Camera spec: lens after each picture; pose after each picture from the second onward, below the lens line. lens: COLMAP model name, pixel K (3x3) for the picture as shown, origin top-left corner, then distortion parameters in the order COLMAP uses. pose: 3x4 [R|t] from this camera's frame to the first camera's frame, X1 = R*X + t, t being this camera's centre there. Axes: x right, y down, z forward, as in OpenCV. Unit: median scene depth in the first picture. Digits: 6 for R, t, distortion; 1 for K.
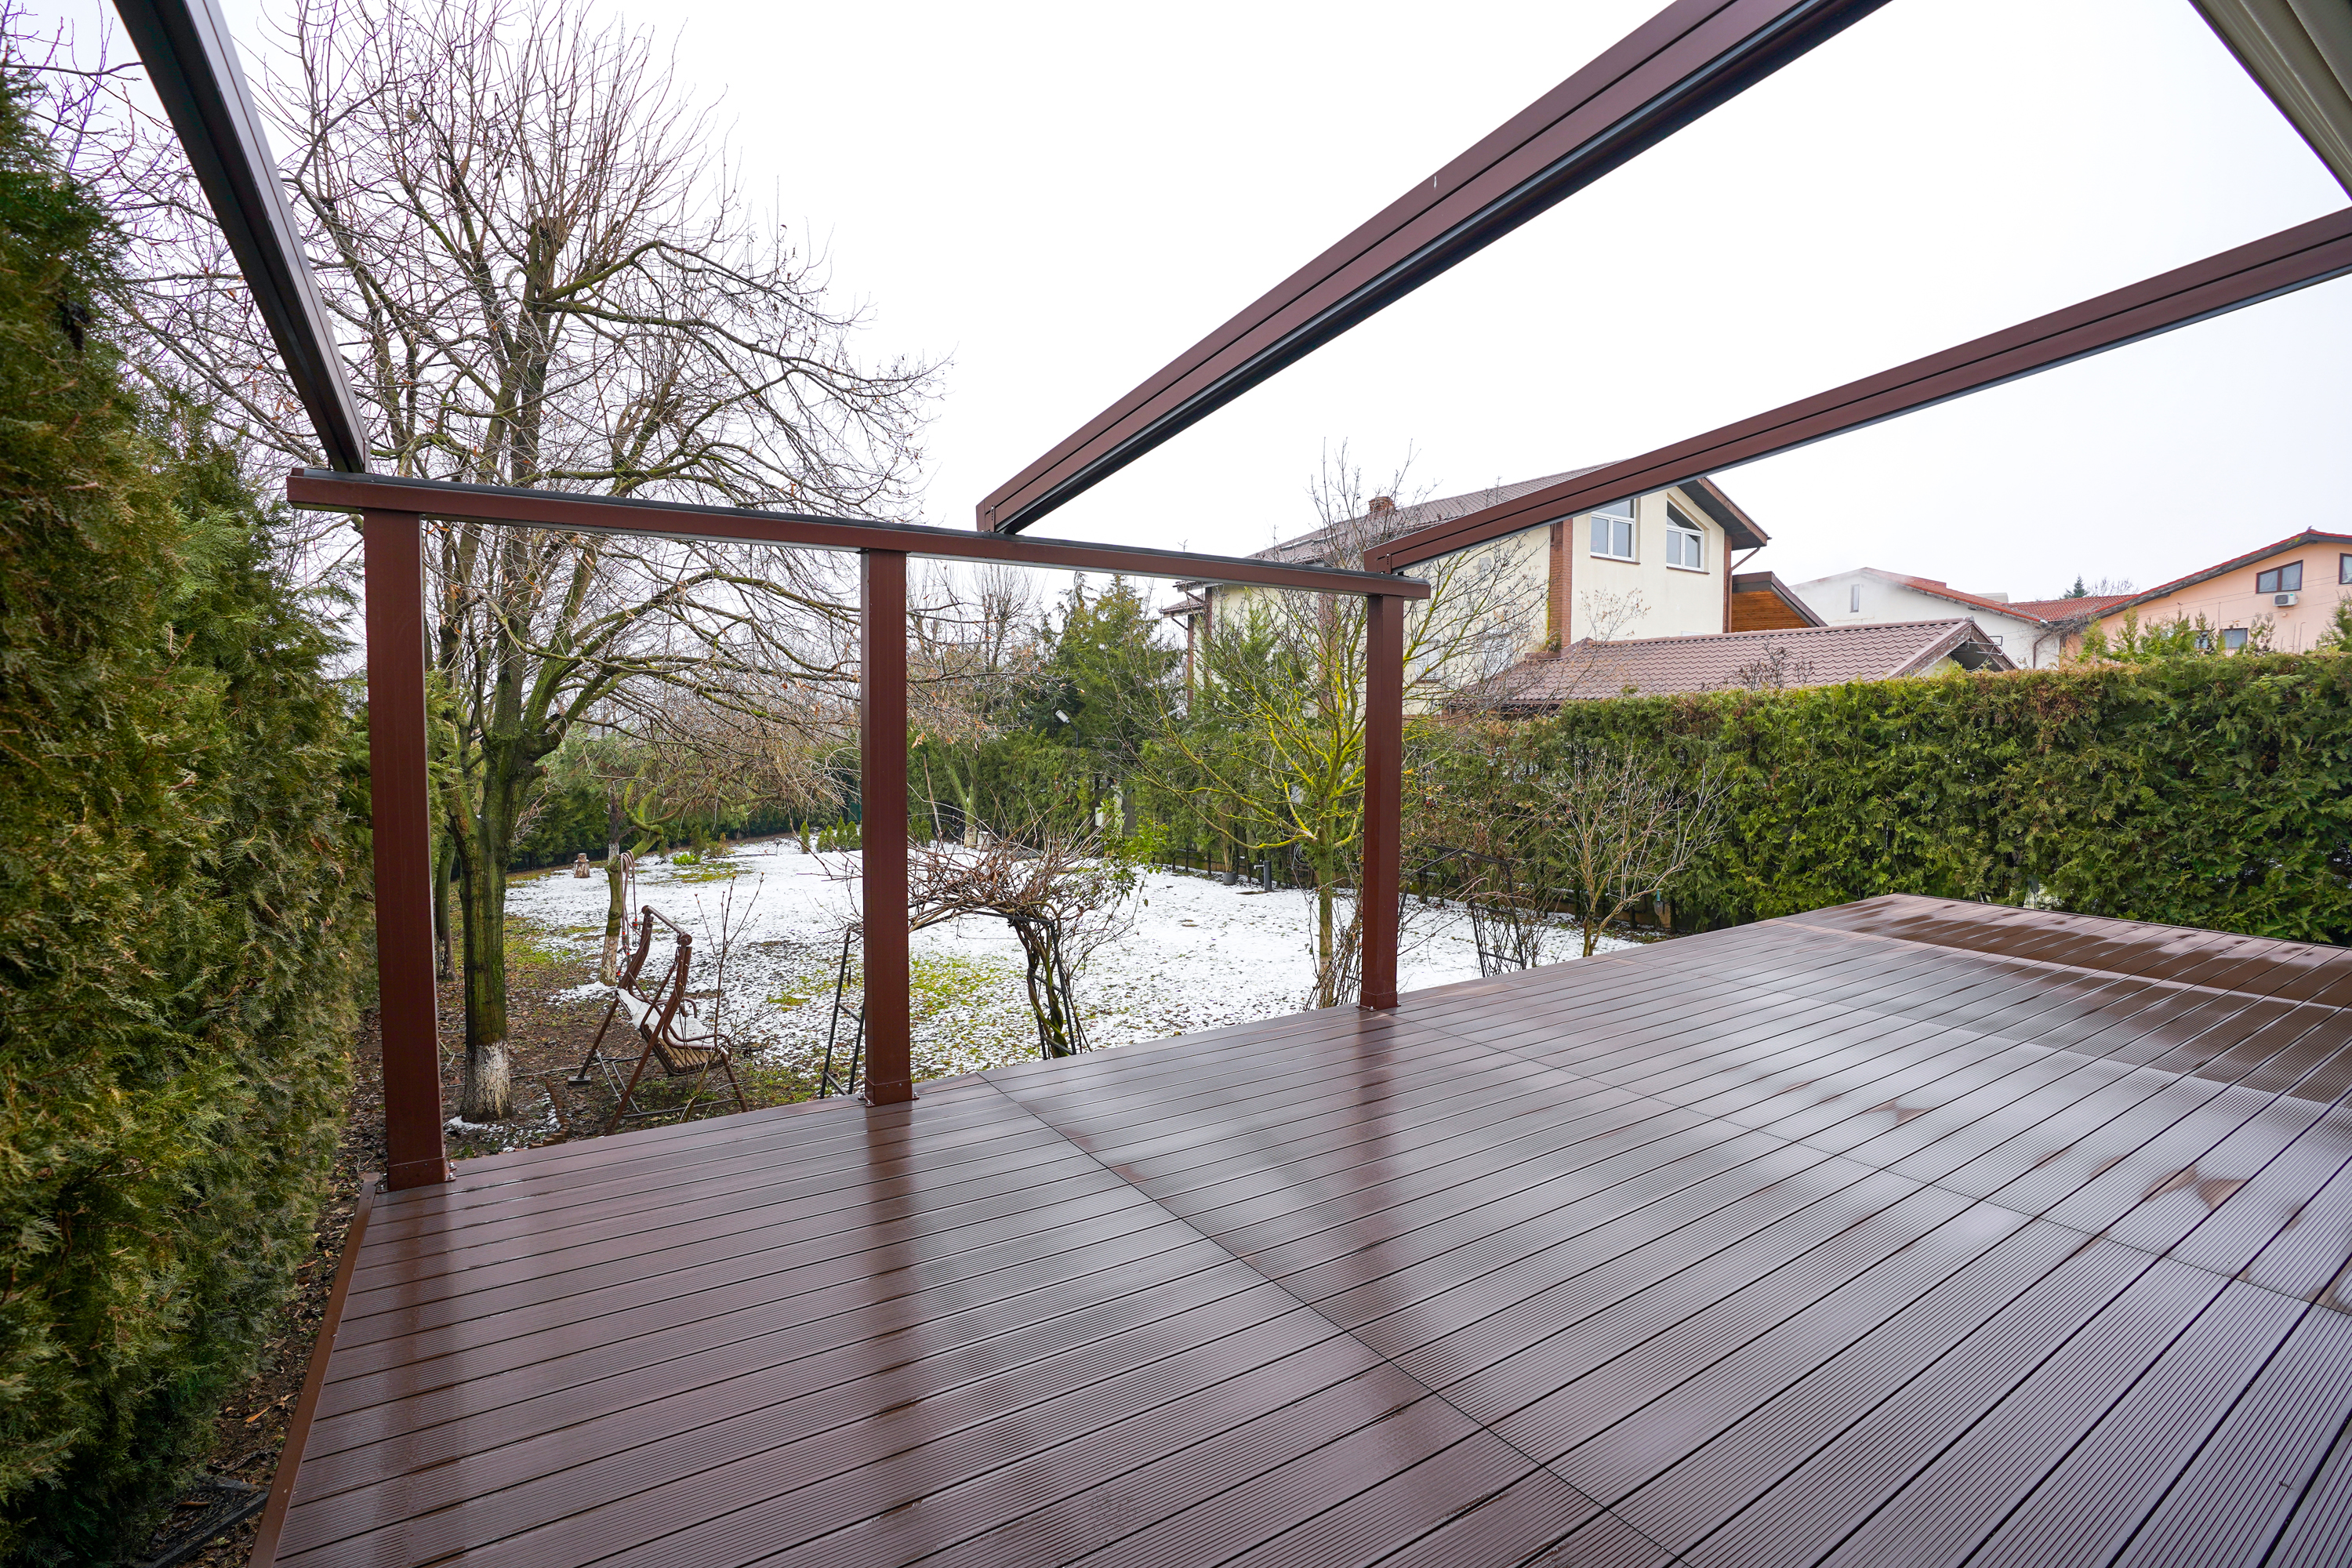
lens RADIAL K [[1085.1, 0, 1176.0], [0, 1085.1, 784.0], [0, 0, 1]] dist [-0.003292, 0.000061]
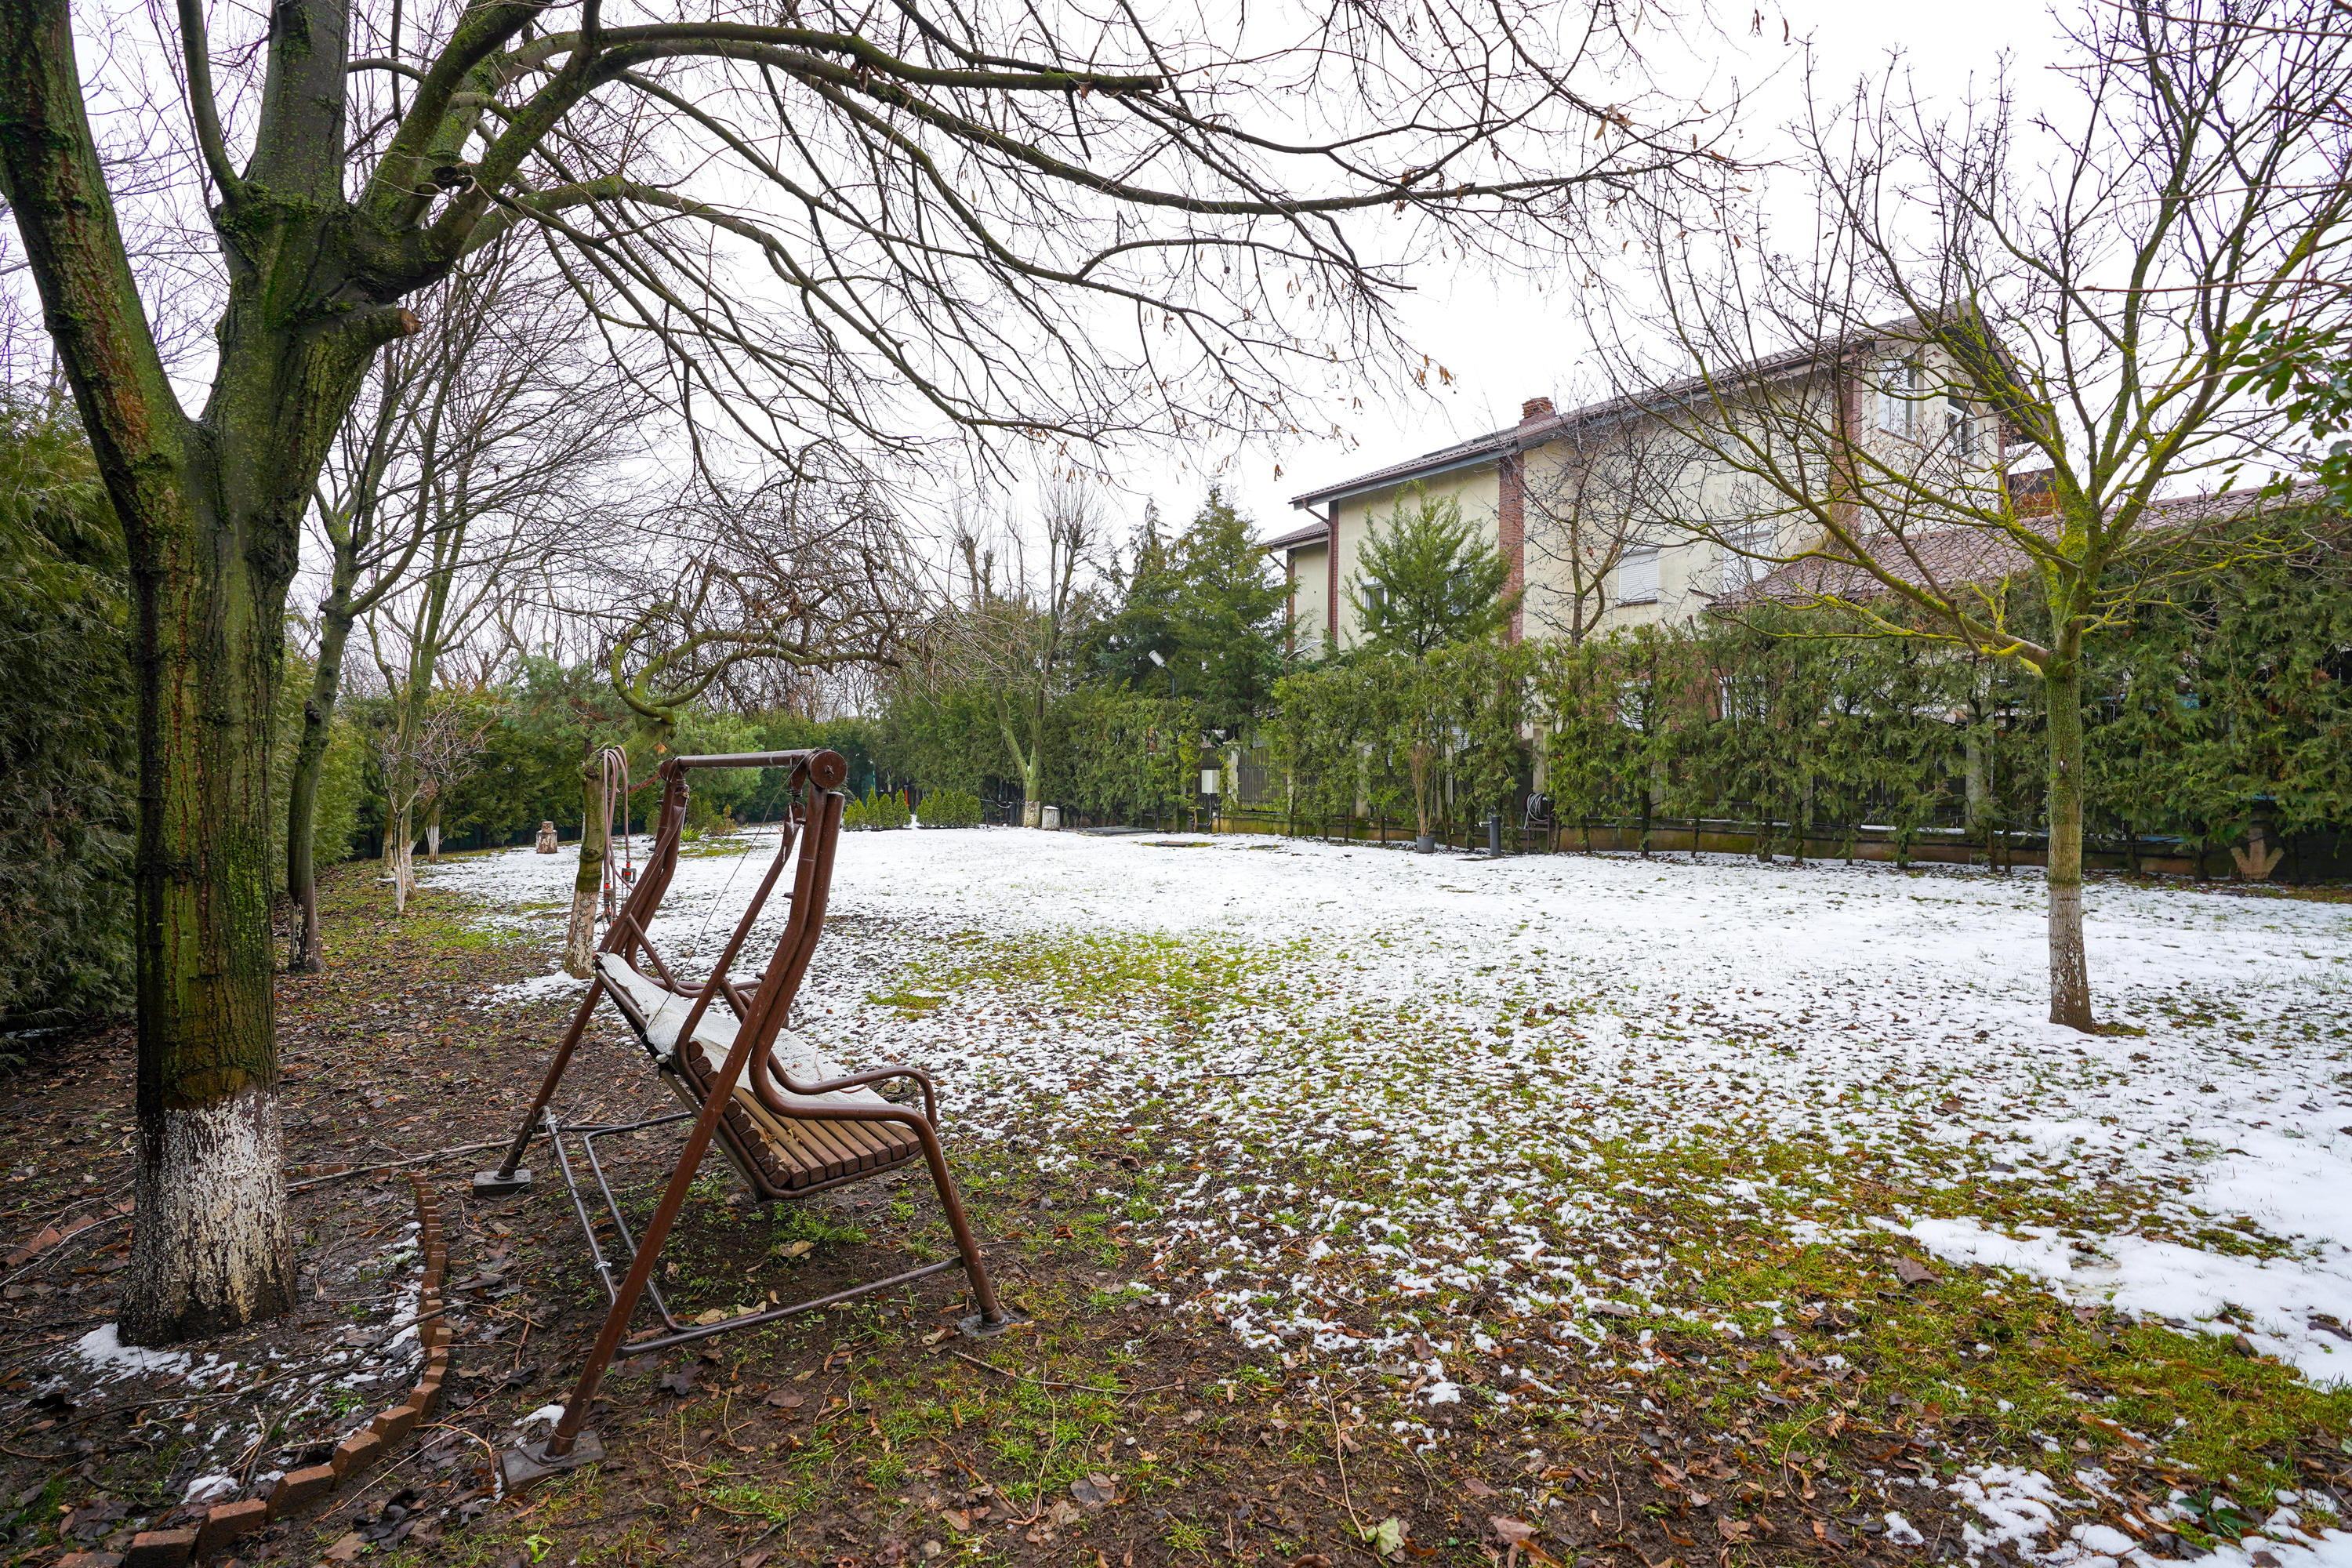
lens RADIAL K [[1085.1, 0, 1176.0], [0, 1085.1, 784.0], [0, 0, 1]] dist [-0.003292, 0.000061]
pose [[0.999838, 0.002459, 0.017857, -0.206964], [-0.002134, 0.999832, -0.018189, 0.088702], [-0.017899, 0.018148, 0.999675, 0.397594]]
